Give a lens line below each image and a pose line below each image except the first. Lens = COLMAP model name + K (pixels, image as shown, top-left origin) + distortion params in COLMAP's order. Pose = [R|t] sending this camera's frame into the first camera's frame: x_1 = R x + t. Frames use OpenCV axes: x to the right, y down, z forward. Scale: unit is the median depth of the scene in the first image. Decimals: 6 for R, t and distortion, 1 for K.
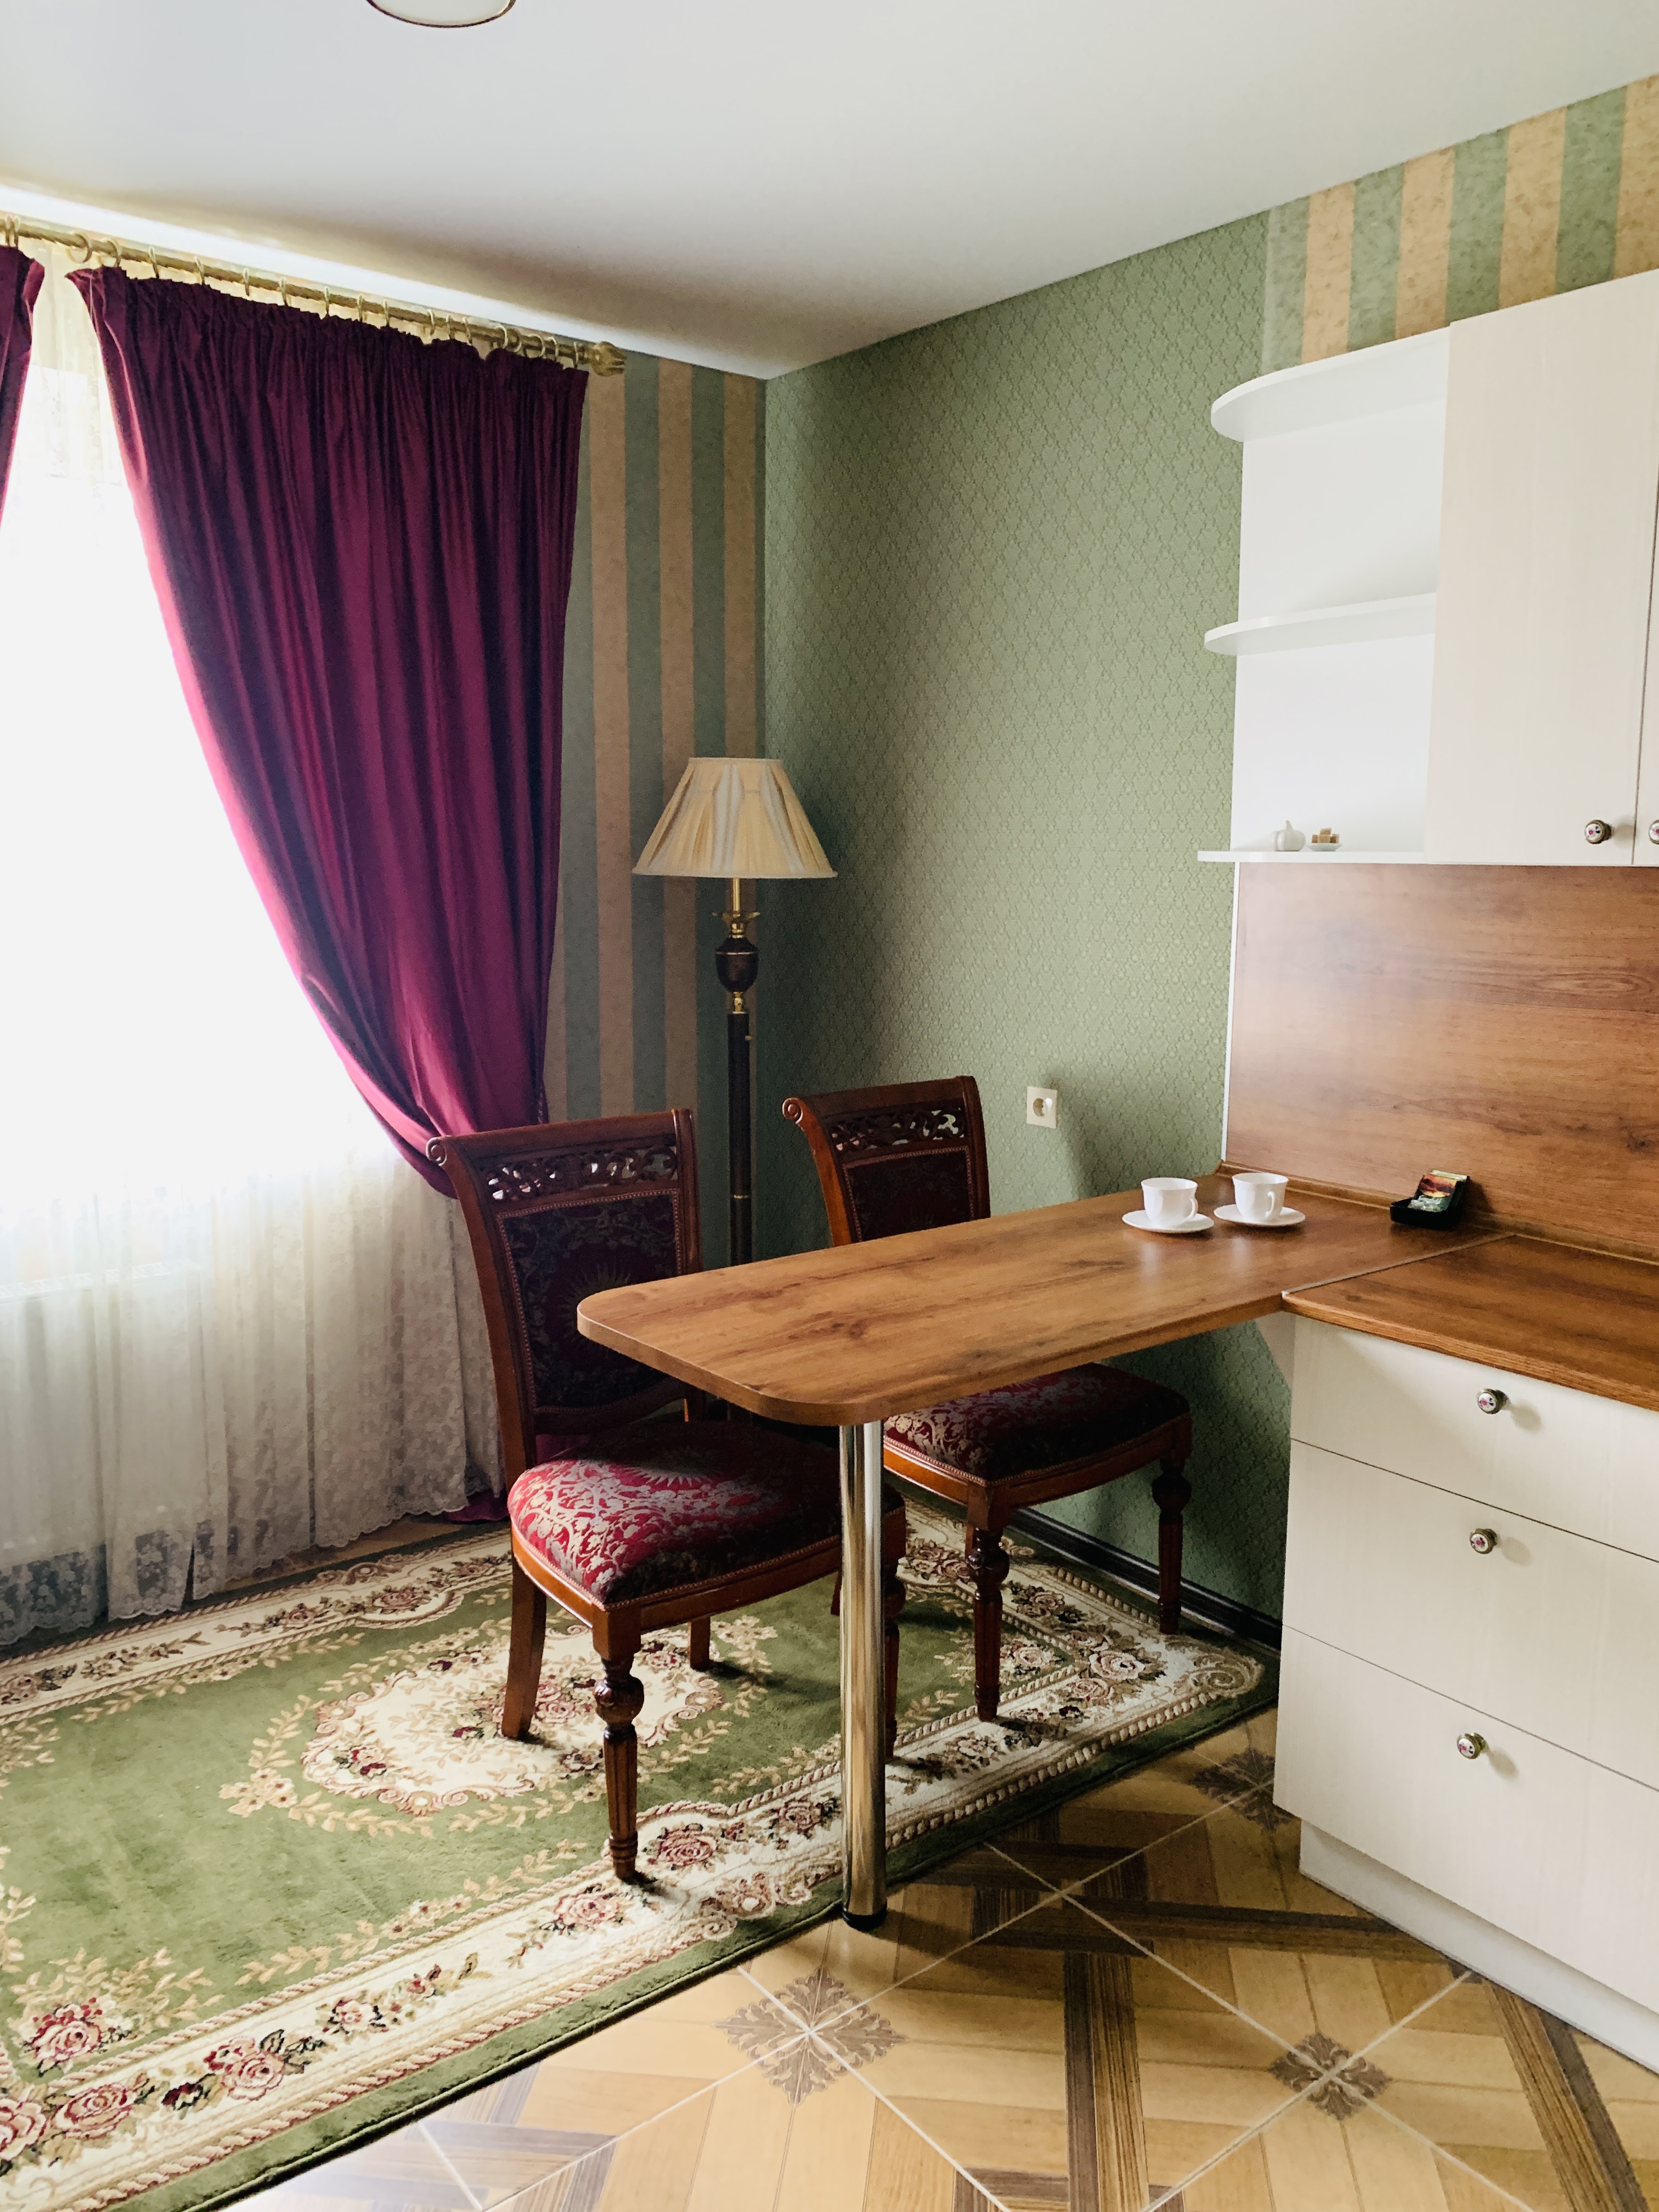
lens RADIAL K [[1699.6, 0, 829.5], [0, 1699.6, 1106.0], [0, 0, 1]] dist [0.019490, -0.002245]
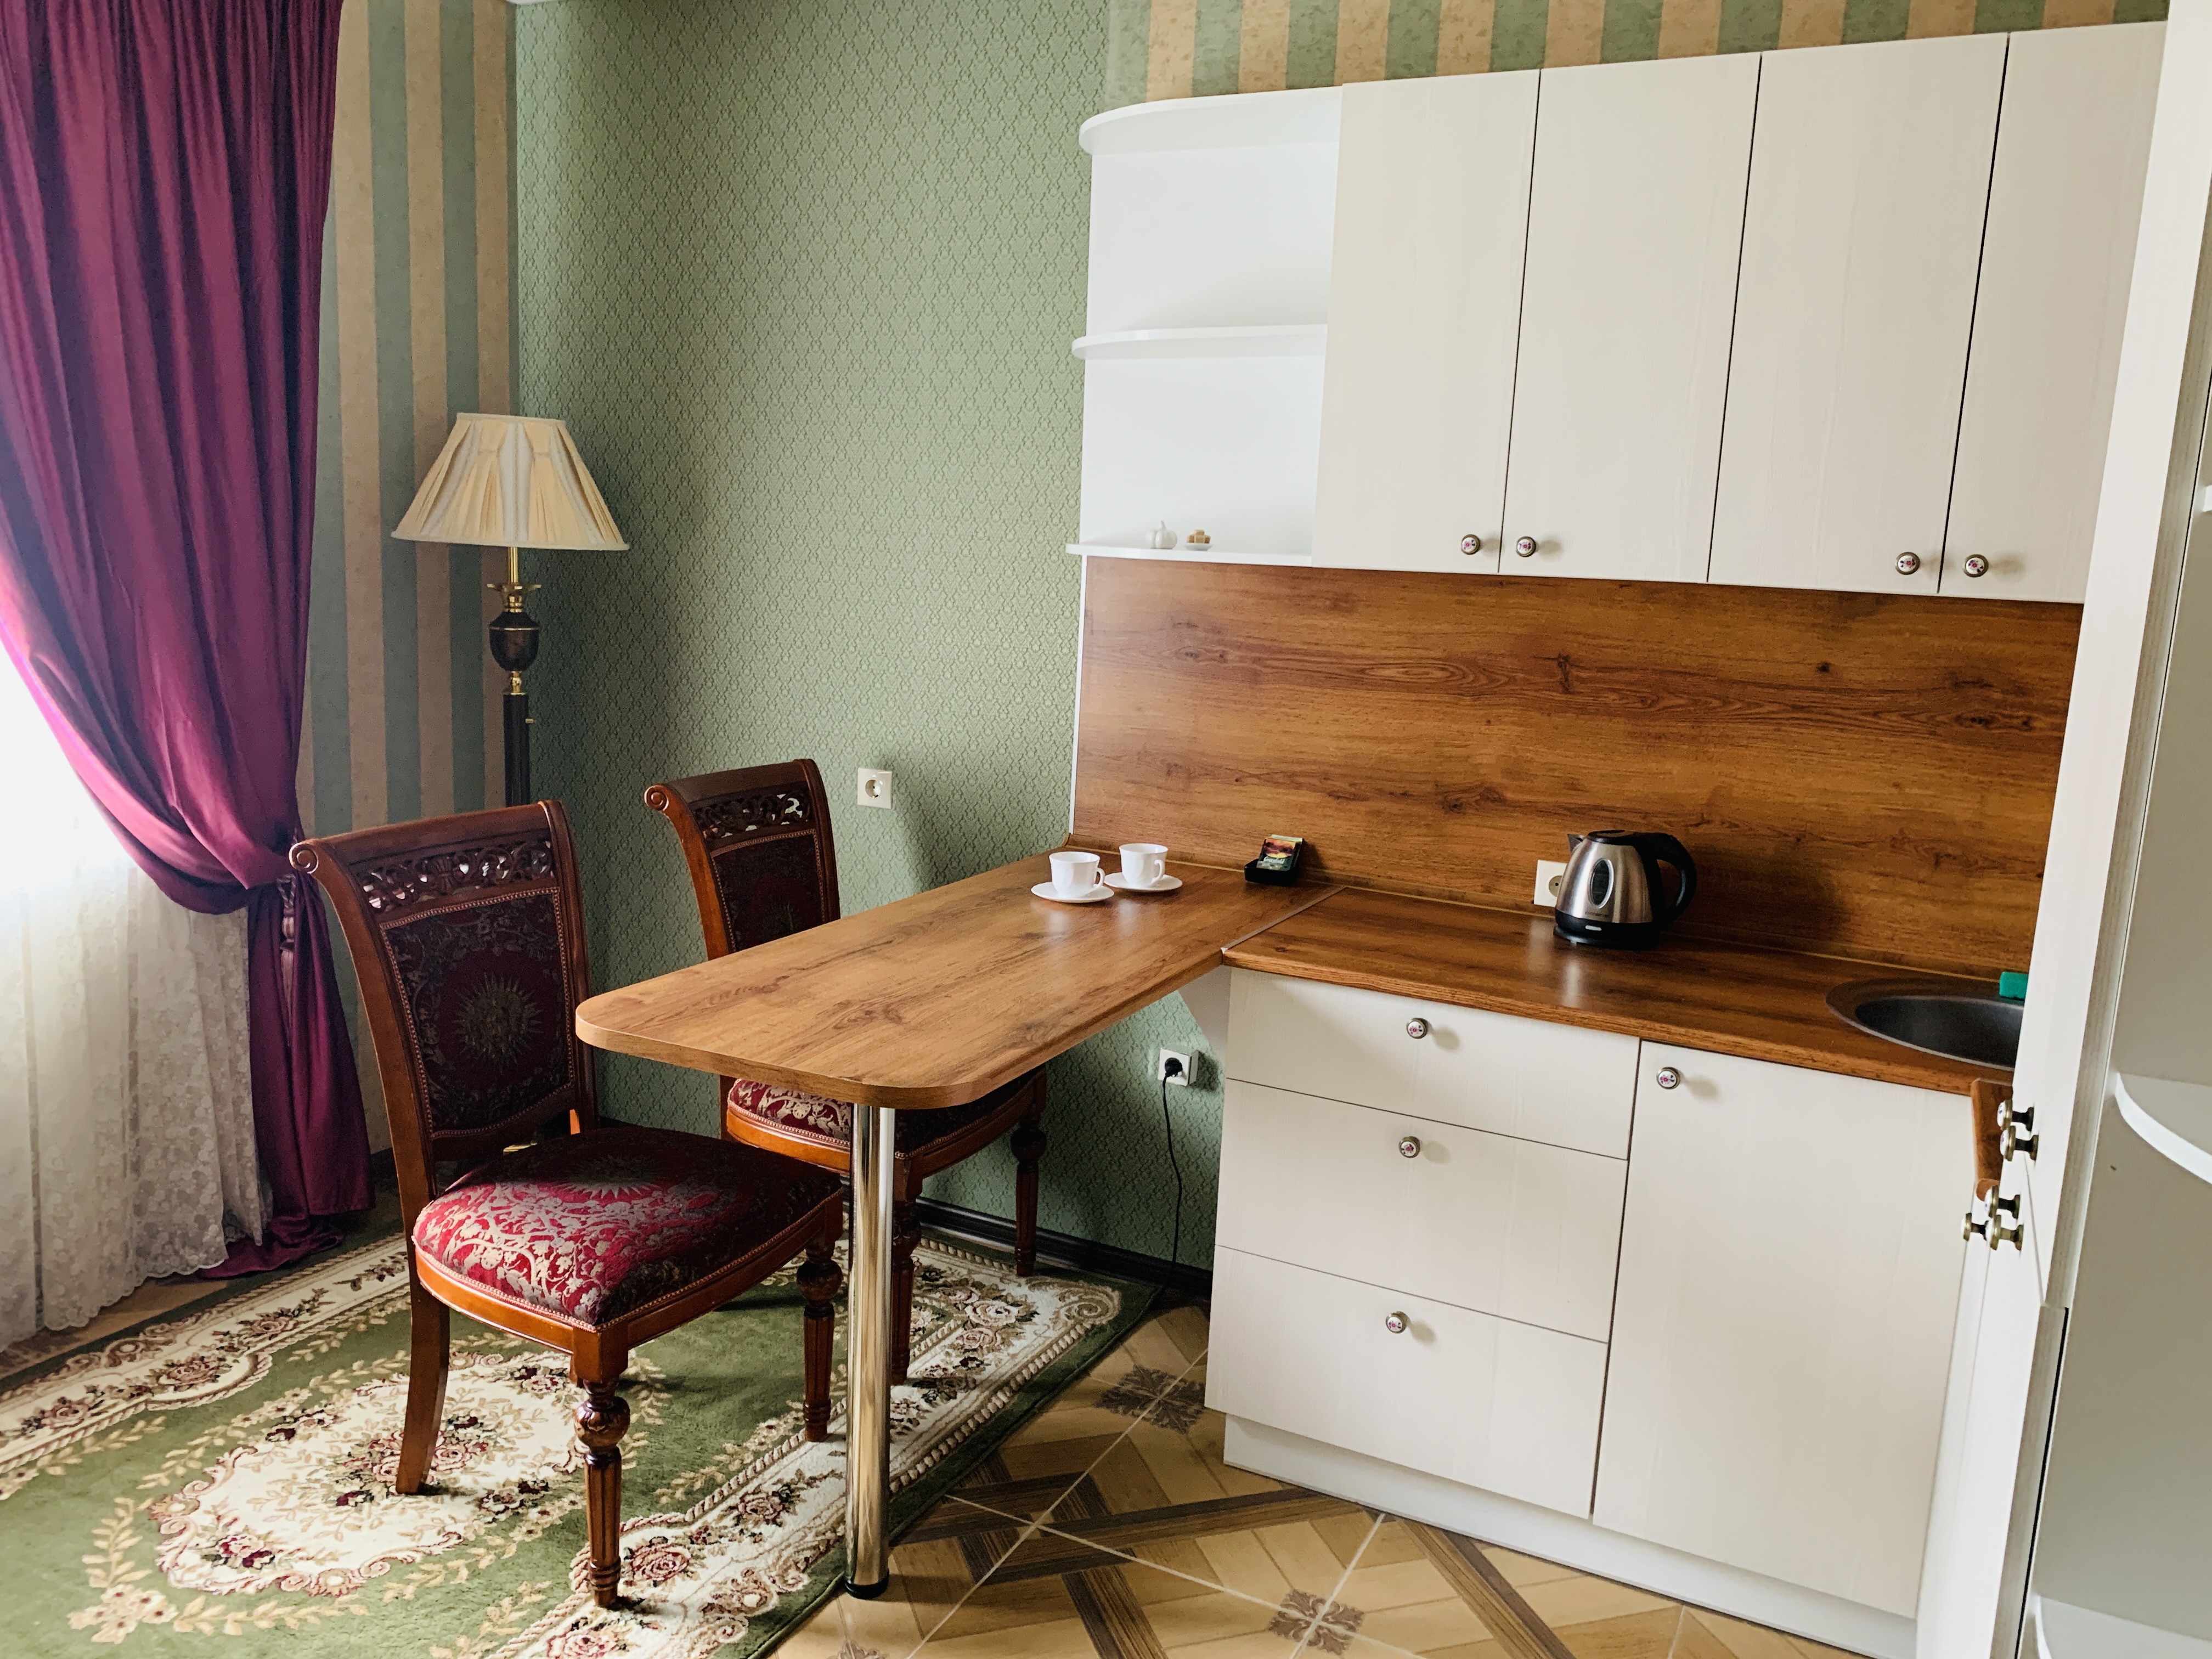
lens RADIAL K [[1698.2, 0, 1103.1], [0, 1698.2, 844.7], [0, 0, 1]] dist [0.029803, -0.011285]
pose [[0.909256, -0.042166, 0.414096, -0.221067], [0.025340, 0.998618, 0.046044, -0.010702], [-0.415465, -0.031373, 0.909068, 0.021192]]
